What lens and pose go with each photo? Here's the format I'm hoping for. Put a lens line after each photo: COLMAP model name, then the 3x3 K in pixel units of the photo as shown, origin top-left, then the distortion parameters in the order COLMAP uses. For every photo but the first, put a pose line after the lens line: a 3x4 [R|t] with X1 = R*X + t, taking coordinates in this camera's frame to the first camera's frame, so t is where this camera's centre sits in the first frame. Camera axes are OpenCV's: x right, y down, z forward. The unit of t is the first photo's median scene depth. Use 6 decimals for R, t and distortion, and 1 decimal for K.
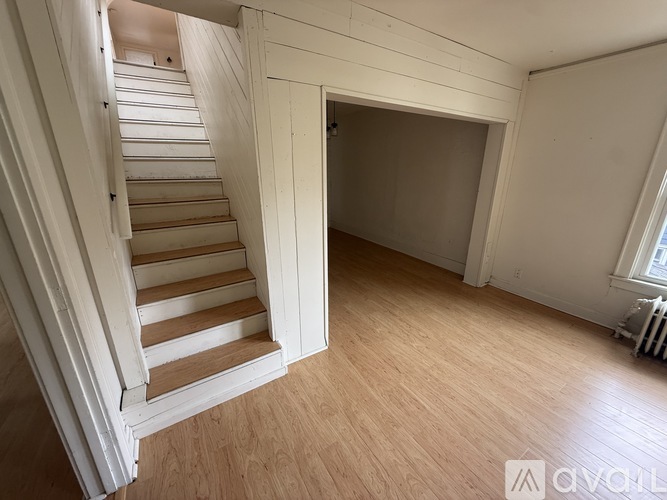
lens RADIAL K [[267.1, 0, 333.5], [0, 267.1, 250.0], [0, 0, 1]] dist [0.000540, -0.000215]
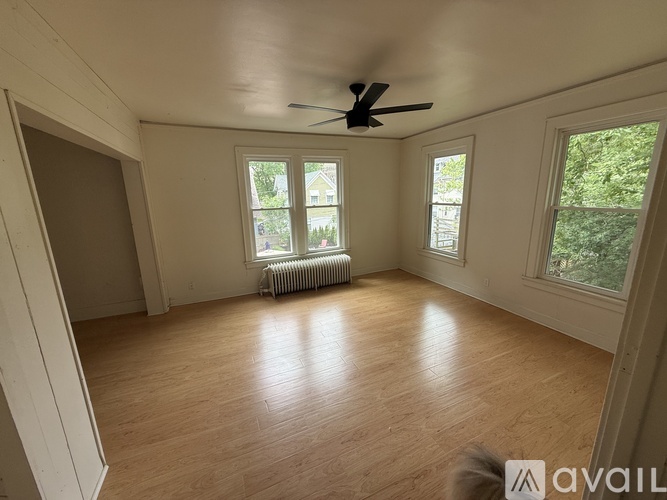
lens RADIAL K [[267.1, 0, 333.5], [0, 267.1, 250.0], [0, 0, 1]] dist [0.000540, -0.000215]
pose [[0.137372, -0.213850, 0.967159, -0.419750], [0.317241, 0.934481, 0.161564, -0.065164], [-0.938343, 0.284629, 0.196213, 0.153714]]
